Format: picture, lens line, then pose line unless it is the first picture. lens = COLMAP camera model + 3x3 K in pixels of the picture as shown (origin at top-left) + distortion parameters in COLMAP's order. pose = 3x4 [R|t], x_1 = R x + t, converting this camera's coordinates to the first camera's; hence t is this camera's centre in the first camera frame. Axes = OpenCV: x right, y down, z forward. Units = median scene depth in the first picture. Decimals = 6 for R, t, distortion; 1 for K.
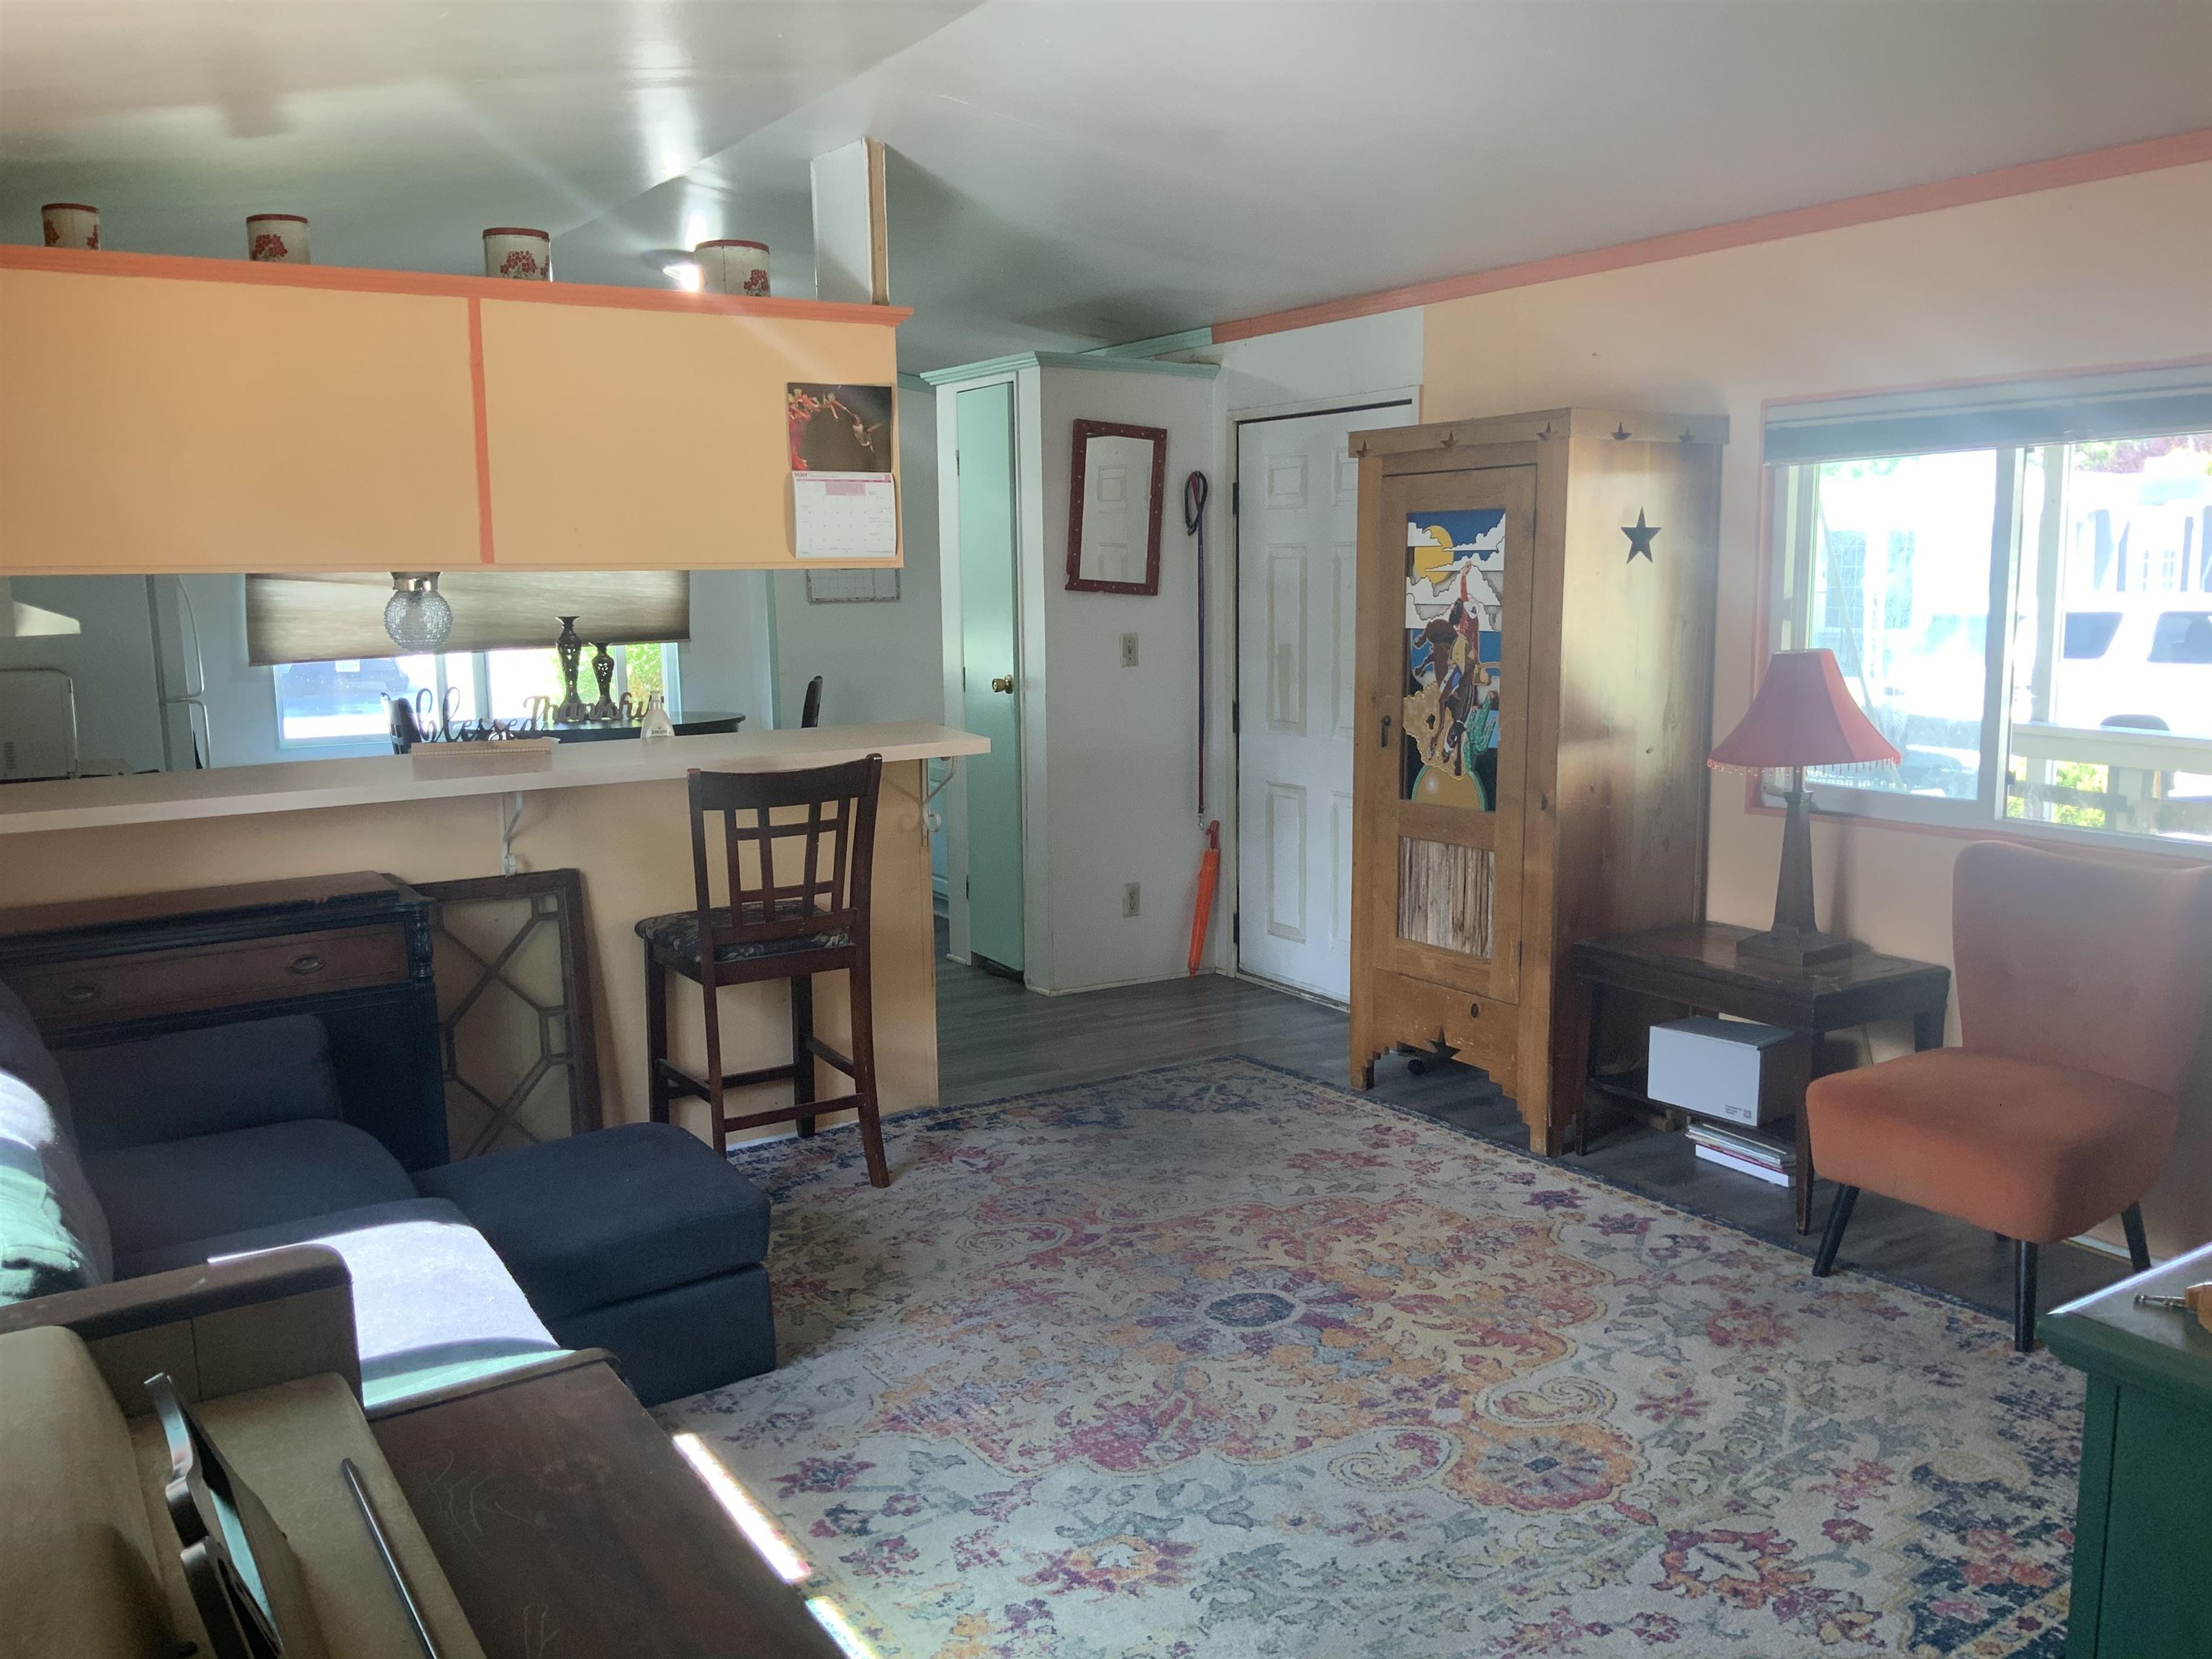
lens RADIAL K [[1828.9, 0, 1106.0], [0, 1828.9, 829.5], [0, 0, 1]] dist [-0.005550, -0.013458]
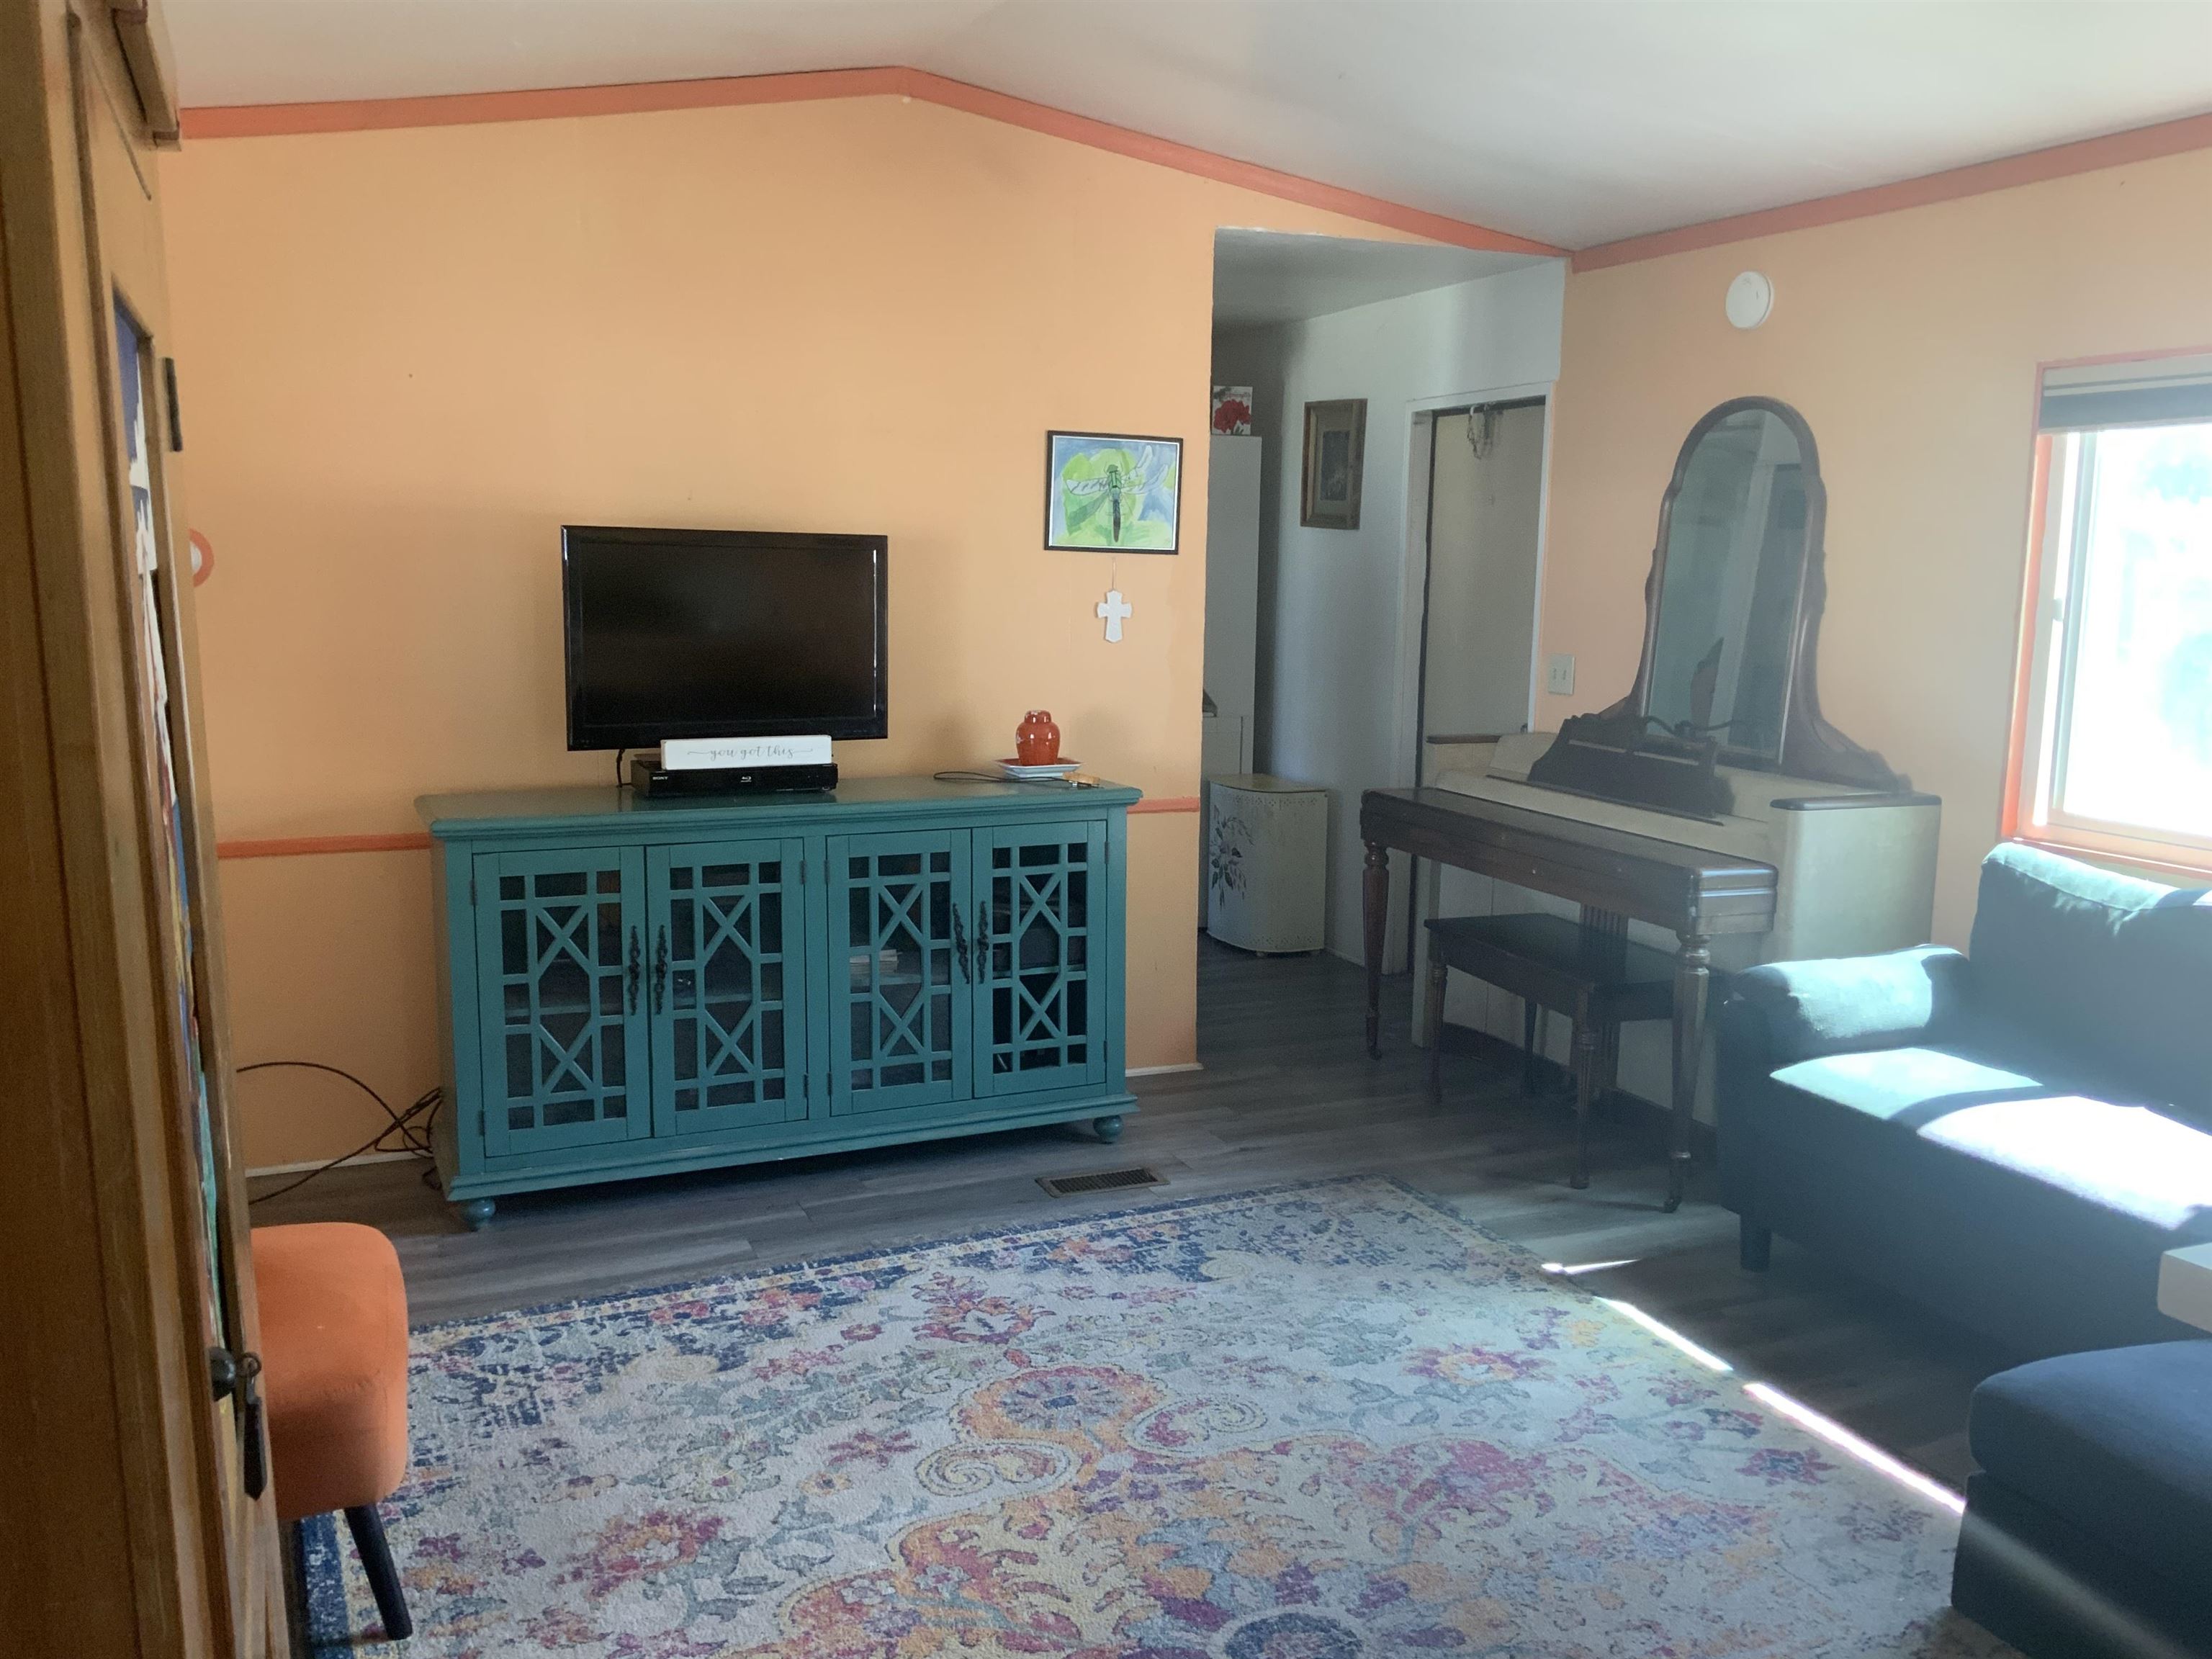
lens RADIAL K [[1828.9, 0, 1106.0], [0, 1828.9, 829.5], [0, 0, 1]] dist [-0.005550, -0.013458]
pose [[-0.987981, -0.012029, 0.154104, 0.056407], [0.035362, 0.952937, 0.301099, -0.269926], [-0.150473, 0.302930, -0.941059, 1.845290]]
